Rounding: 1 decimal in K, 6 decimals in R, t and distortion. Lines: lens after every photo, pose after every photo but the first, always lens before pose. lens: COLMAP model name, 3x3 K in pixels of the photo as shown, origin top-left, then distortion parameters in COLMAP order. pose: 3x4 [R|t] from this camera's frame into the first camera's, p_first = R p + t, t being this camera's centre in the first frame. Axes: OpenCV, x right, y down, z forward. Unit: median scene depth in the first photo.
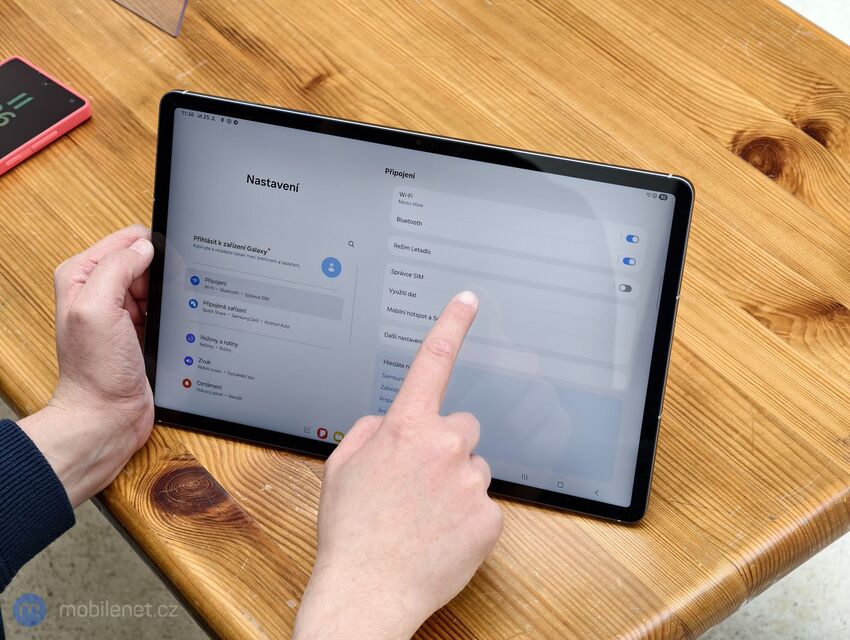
lens RADIAL K [[2101.4, 0, 428.8], [0, 2101.4, 321.5], [0, 0, 1]] dist [0.255751, 0.000000]
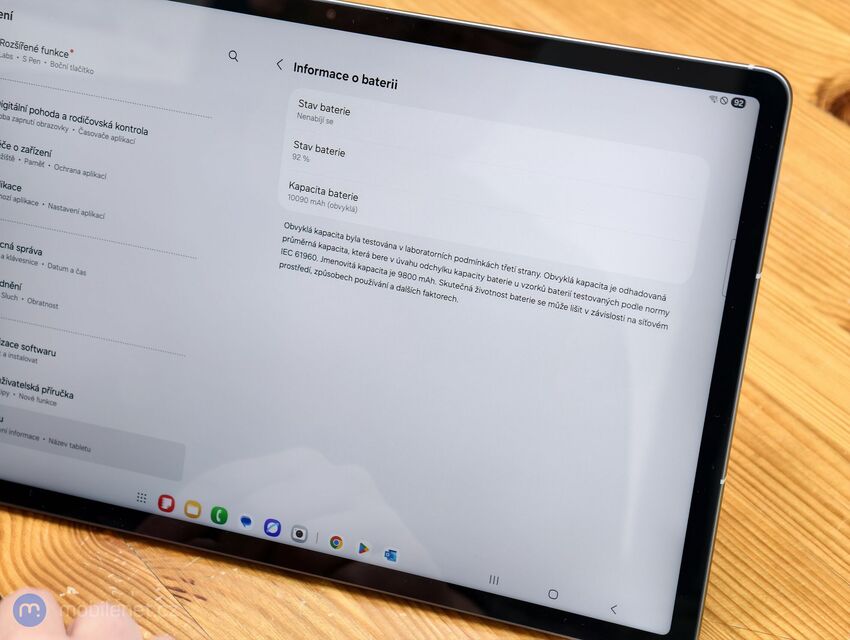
lens RADIAL K [[2101.4, 0, 419.2], [0, 2101.4, 319.2], [0, 0, 1]] dist [0.255751, 0.000000]
pose [[0.999803, 0.019826, -0.000621, 0.021711], [-0.019828, 0.998005, -0.059947, 0.034340], [-0.000569, 0.059947, 0.998201, 0.376921]]
